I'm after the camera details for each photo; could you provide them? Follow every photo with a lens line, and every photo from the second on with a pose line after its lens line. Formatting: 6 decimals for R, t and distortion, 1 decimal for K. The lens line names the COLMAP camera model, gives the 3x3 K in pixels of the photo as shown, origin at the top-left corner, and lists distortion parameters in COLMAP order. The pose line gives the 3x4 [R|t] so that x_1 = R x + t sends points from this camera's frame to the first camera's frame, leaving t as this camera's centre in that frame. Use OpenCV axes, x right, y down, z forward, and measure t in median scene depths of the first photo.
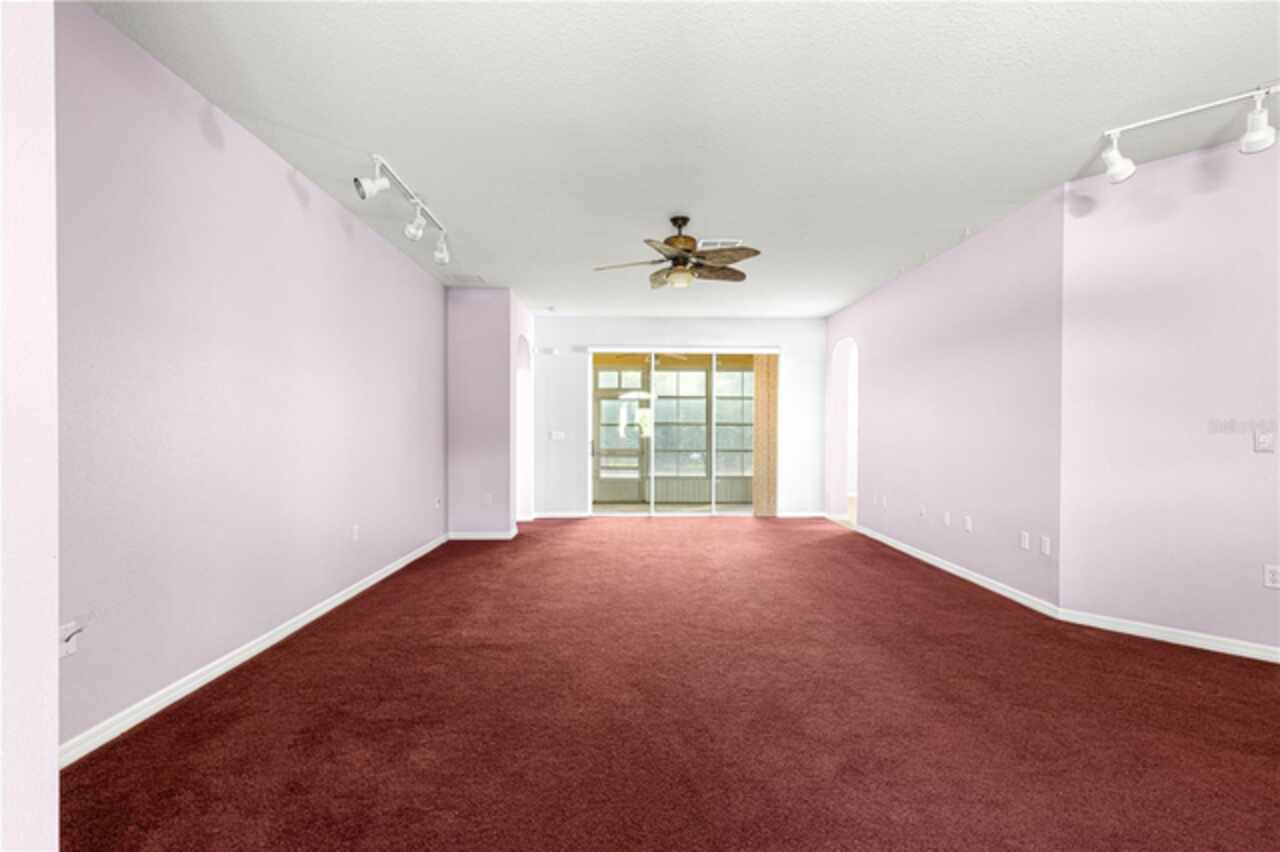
lens RADIAL K [[581.5, 0, 646.3], [0, 581.5, 431.4], [0, 0, 1]] dist [0.001846, -0.000148]
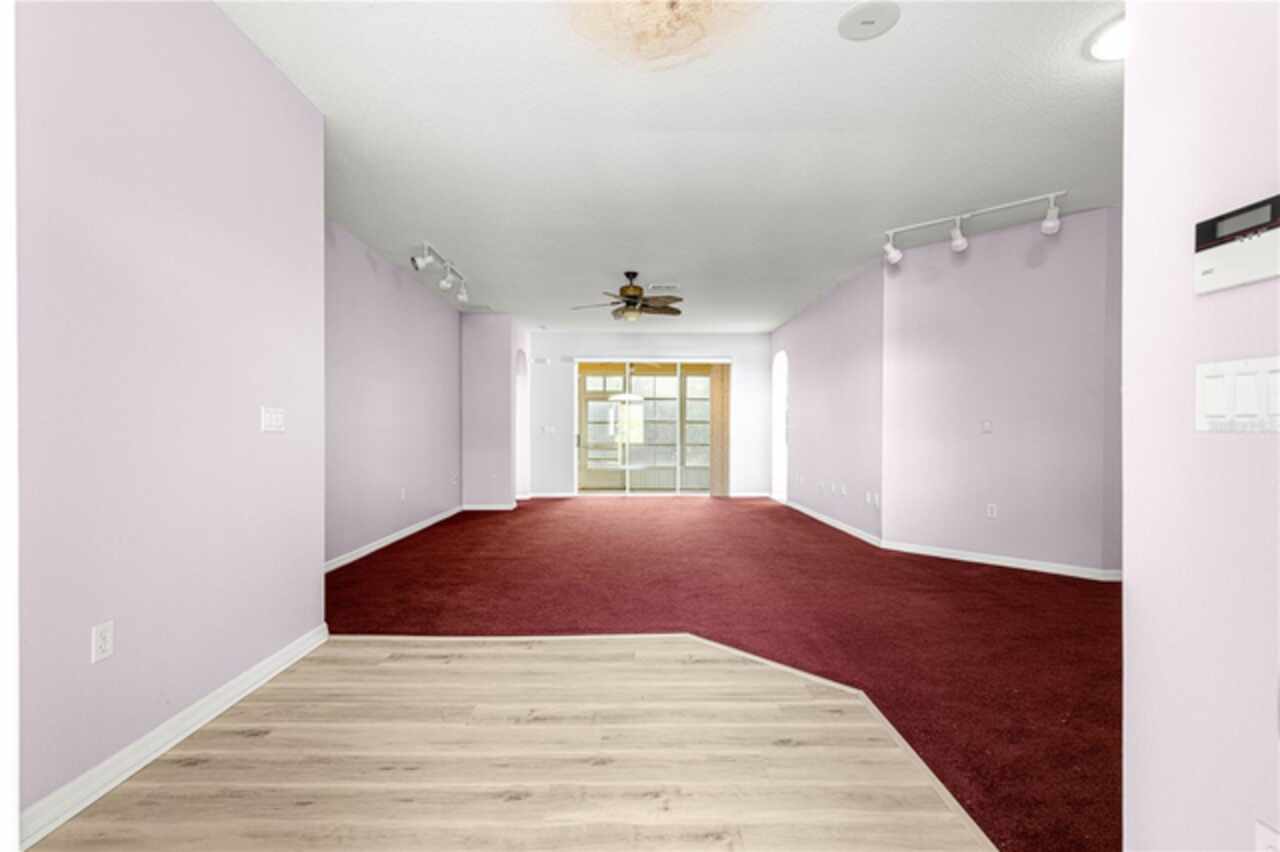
lens RADIAL K [[581.5, 0, 646.3], [0, 581.5, 431.4], [0, 0, 1]] dist [0.001846, -0.000148]
pose [[0.999995, -0.000967, 0.003053, 0.053012], [0.000974, 0.999996, -0.002547, 0.014654], [-0.003050, 0.002549, 0.999992, -0.248737]]
